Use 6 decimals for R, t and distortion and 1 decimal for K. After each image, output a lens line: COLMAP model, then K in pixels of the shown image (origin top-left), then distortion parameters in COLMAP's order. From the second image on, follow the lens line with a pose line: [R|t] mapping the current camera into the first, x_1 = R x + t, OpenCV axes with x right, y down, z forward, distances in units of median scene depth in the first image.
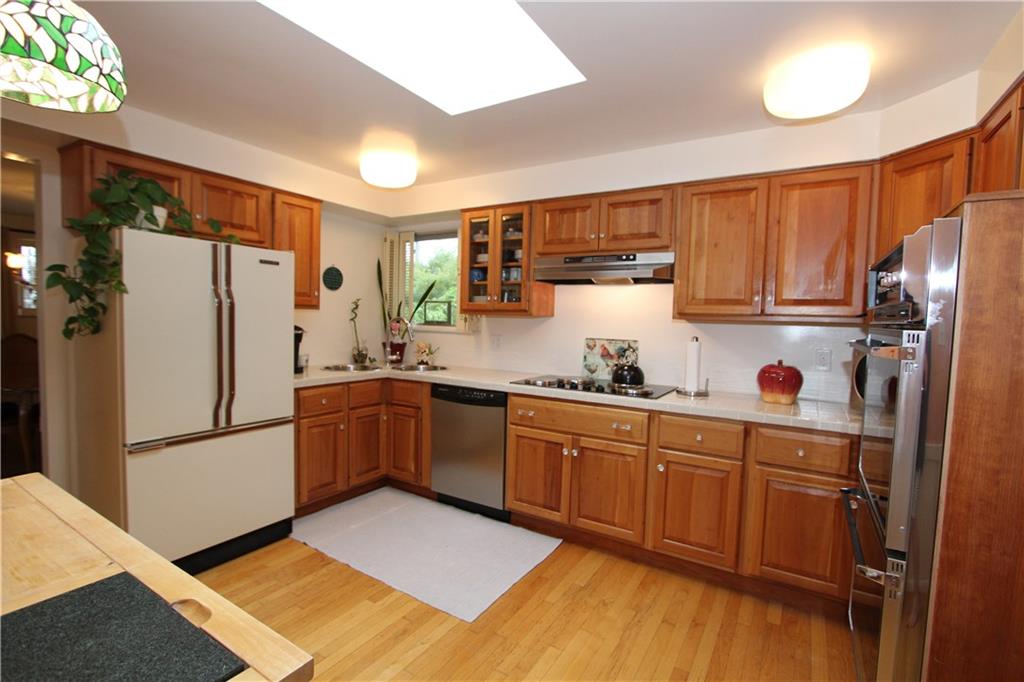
lens RADIAL K [[471.1, 0, 508.5], [0, 471.1, 343.2], [0, 0, 1]] dist [-0.014356, 0.000735]
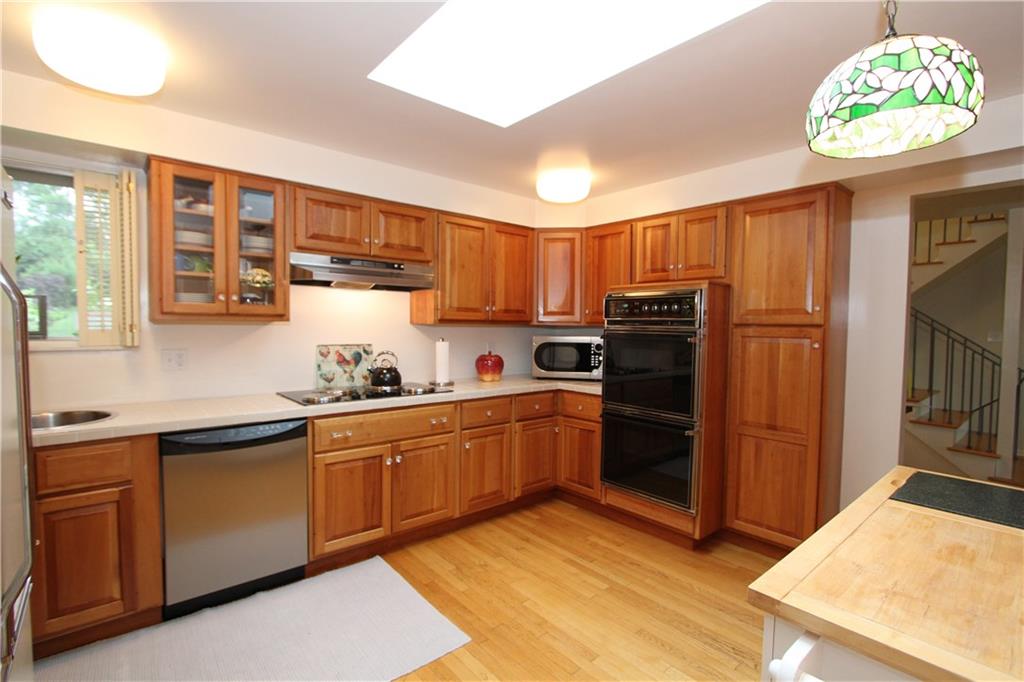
lens RADIAL K [[471.1, 0, 506.9], [0, 471.1, 343.4], [0, 0, 1]] dist [-0.014356, 0.000735]
pose [[0.309130, -0.056707, 0.949328, -0.698691], [0.047280, 0.997903, 0.044212, -0.044324], [-0.949844, 0.031217, 0.311163, 0.445796]]
